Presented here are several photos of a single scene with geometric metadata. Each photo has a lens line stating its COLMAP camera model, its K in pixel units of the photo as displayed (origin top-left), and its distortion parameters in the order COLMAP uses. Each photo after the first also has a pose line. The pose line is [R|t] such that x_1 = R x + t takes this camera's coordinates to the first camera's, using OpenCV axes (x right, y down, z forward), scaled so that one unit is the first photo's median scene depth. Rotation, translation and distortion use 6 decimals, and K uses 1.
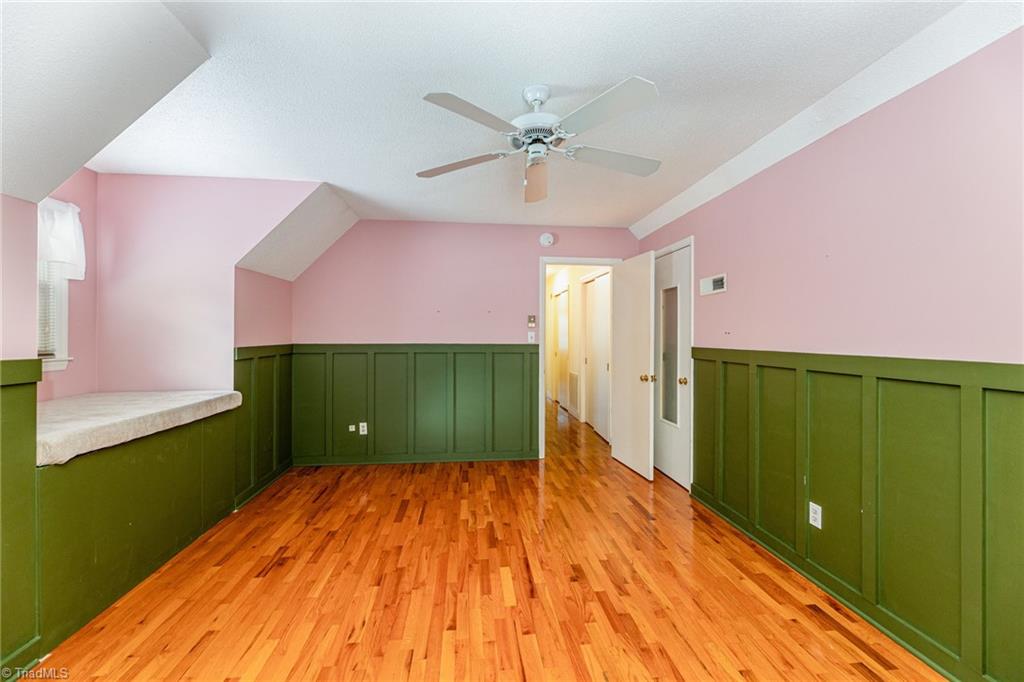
lens RADIAL K [[417.4, 0, 508.7], [0, 417.4, 336.1], [0, 0, 1]] dist [-0.001380, 0.000443]
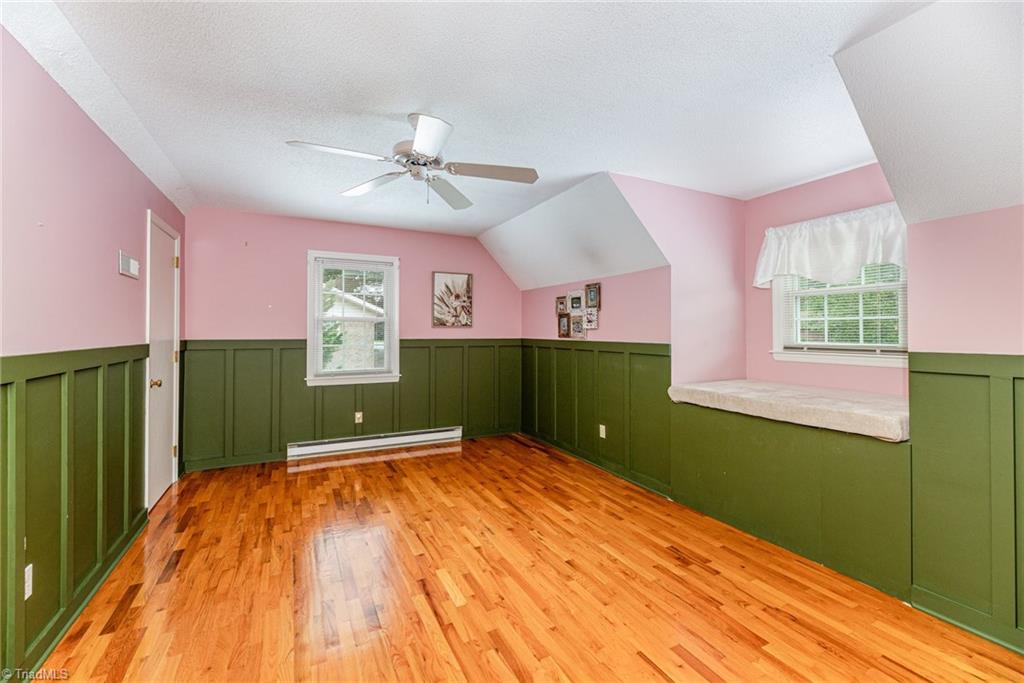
lens RADIAL K [[417.4, 0, 503.5], [0, 417.4, 332.3], [0, 0, 1]] dist [-0.001380, 0.000443]
pose [[-0.931914, -0.002373, -0.362671, 0.231804], [-0.004315, 0.999980, 0.004543, -0.004667], [0.362653, 0.005799, -0.931906, 1.904265]]
